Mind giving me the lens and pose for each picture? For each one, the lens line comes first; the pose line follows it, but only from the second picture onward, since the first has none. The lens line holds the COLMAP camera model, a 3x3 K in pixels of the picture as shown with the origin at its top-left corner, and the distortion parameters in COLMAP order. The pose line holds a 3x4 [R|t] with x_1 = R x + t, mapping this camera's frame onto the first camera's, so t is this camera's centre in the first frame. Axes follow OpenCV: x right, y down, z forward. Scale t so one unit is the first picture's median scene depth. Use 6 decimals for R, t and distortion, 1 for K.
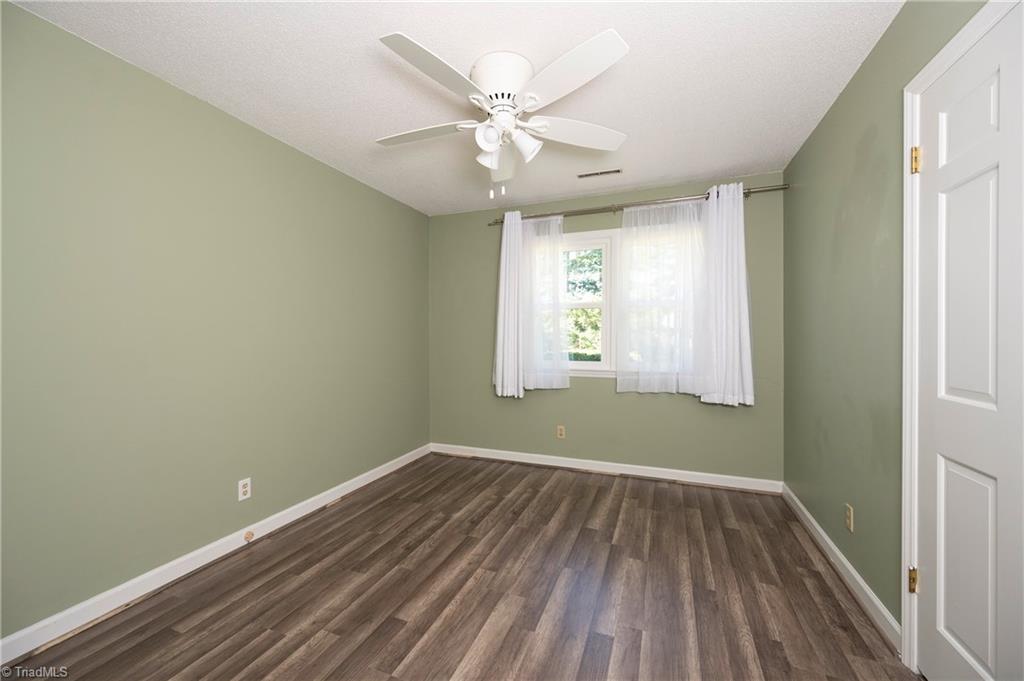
lens RADIAL K [[399.7, 0, 512.0], [0, 399.7, 340.5], [0, 0, 1]] dist [-0.000971, -0.000472]
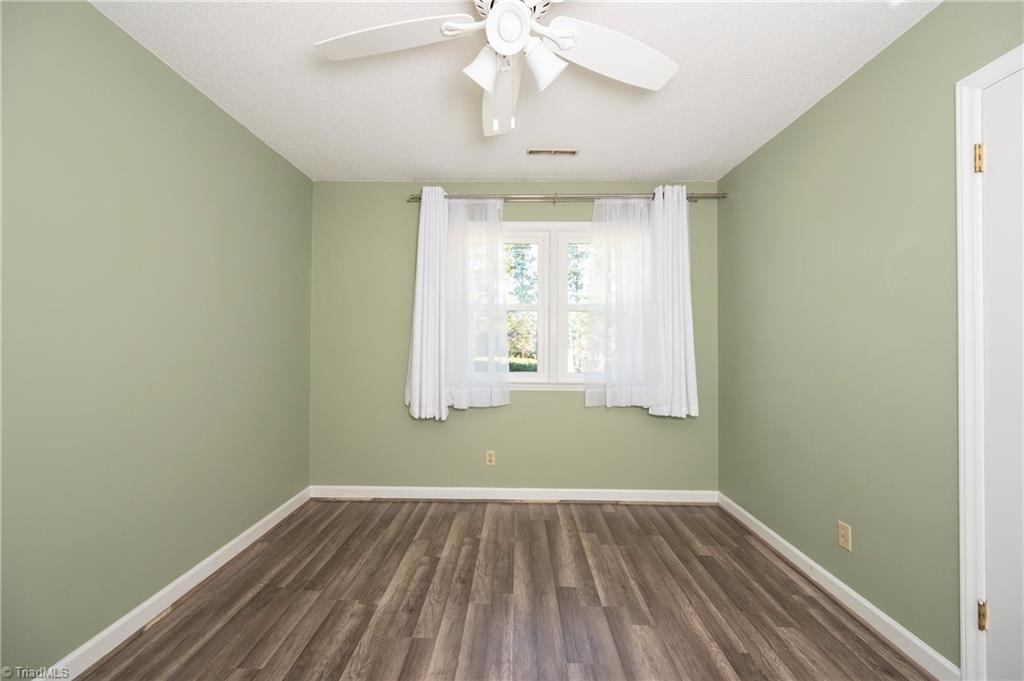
lens RADIAL K [[399.7, 0, 512.0], [0, 399.7, 340.5], [0, 0, 1]] dist [-0.000971, -0.000472]
pose [[0.938534, 0.009276, 0.345063, -0.151488], [-0.004748, 0.999891, -0.013965, -0.005027], [-0.345155, 0.011468, 0.938476, 0.239775]]
